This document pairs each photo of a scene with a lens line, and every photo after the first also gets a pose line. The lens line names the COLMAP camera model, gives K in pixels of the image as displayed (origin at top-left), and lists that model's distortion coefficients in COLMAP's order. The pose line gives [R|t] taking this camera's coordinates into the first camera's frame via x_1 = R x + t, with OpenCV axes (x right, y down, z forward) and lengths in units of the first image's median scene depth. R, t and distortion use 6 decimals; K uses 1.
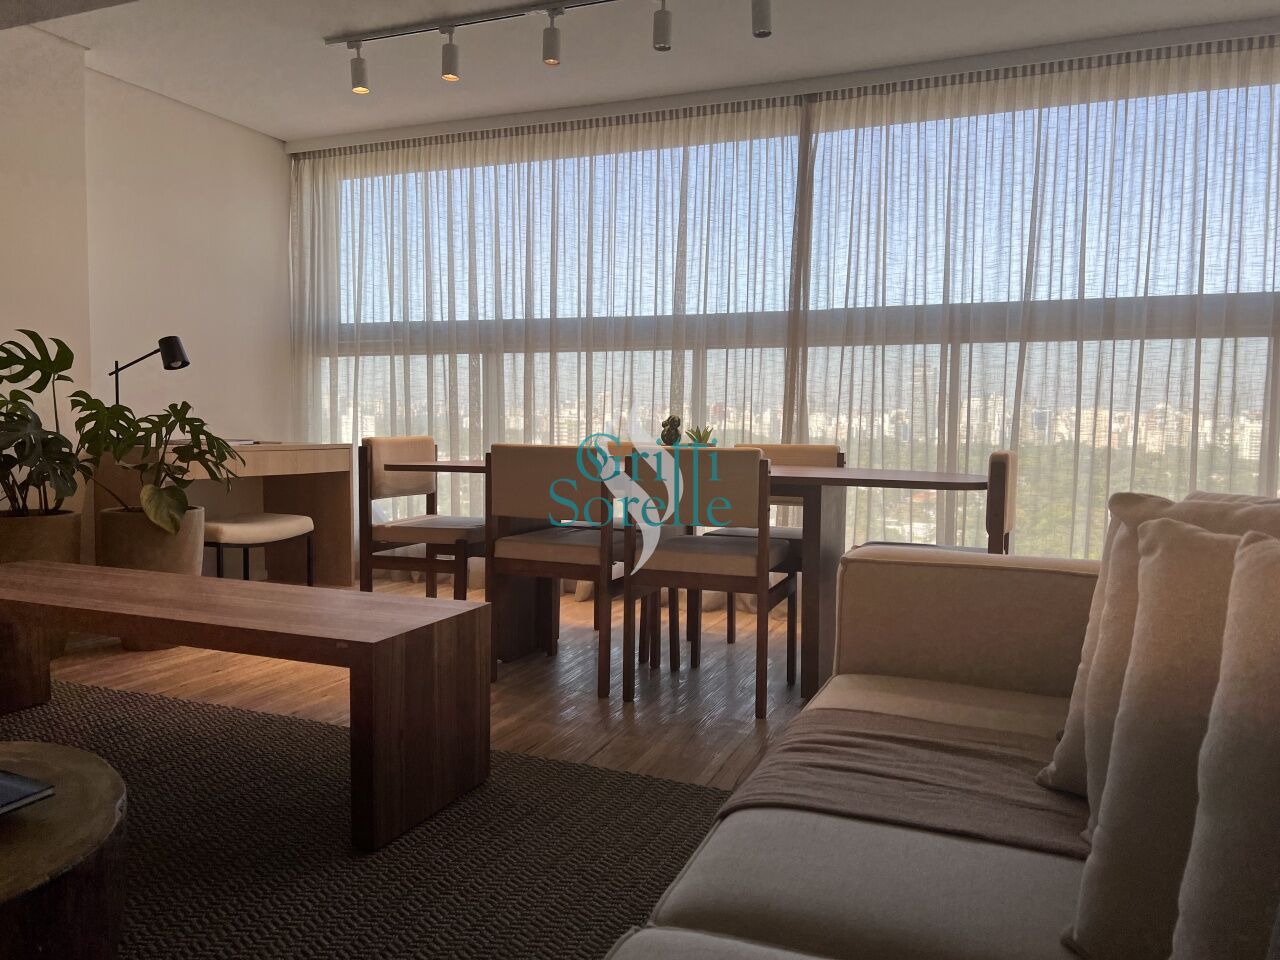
lens RADIAL K [[955.5, 0, 646.6], [0, 955.5, 483.2], [0, 0, 1]] dist [0.041031, -0.045594]
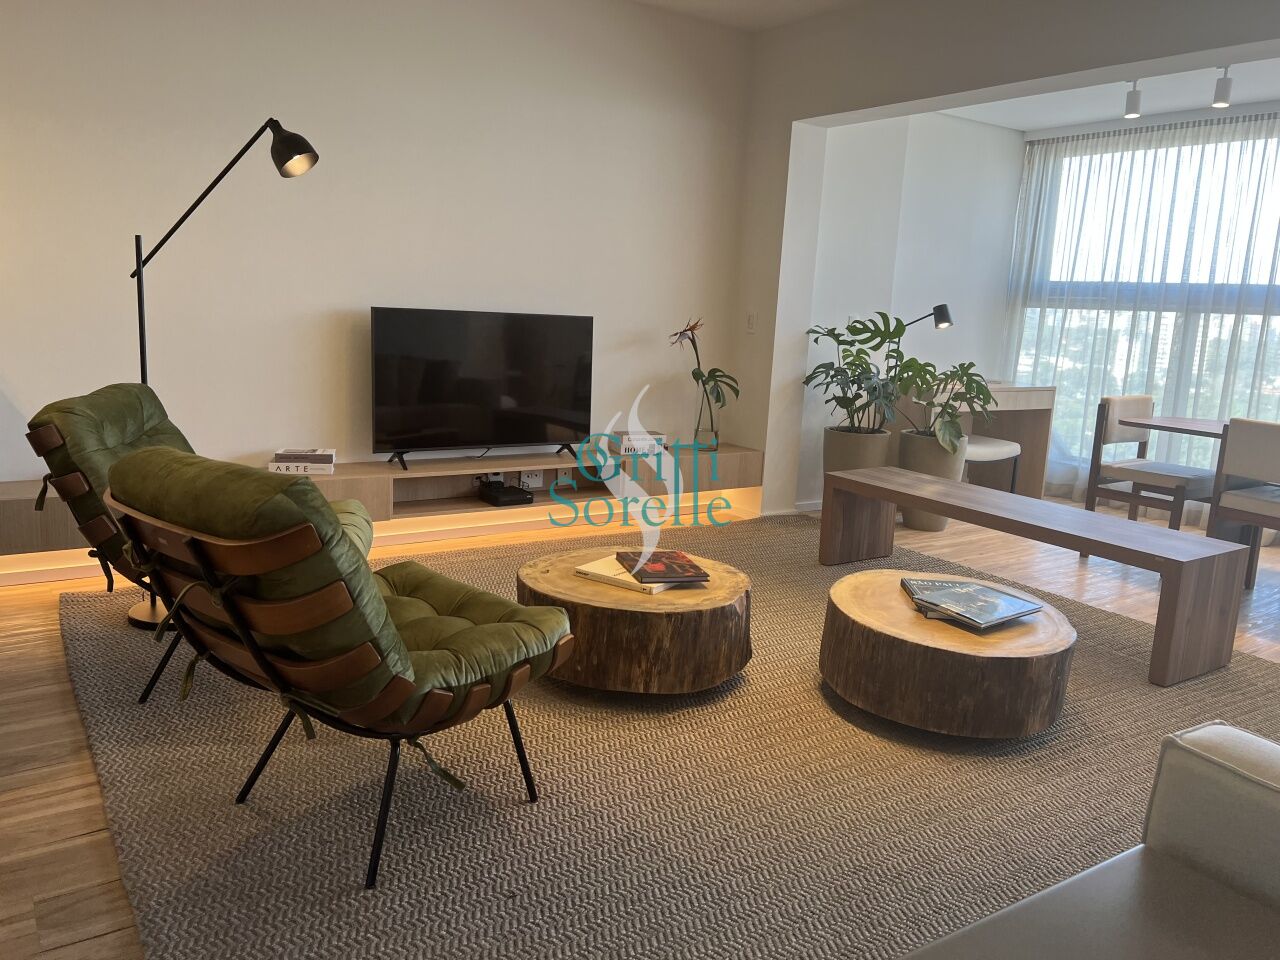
lens RADIAL K [[955.5, 0, 636.0], [0, 955.5, 479.1], [0, 0, 1]] dist [0.041031, -0.045594]
pose [[0.825912, 0.132288, -0.548060, -0.087766], [-0.073874, 0.989094, 0.127417, -0.055834], [0.558939, -0.064748, 0.826677, -0.429139]]
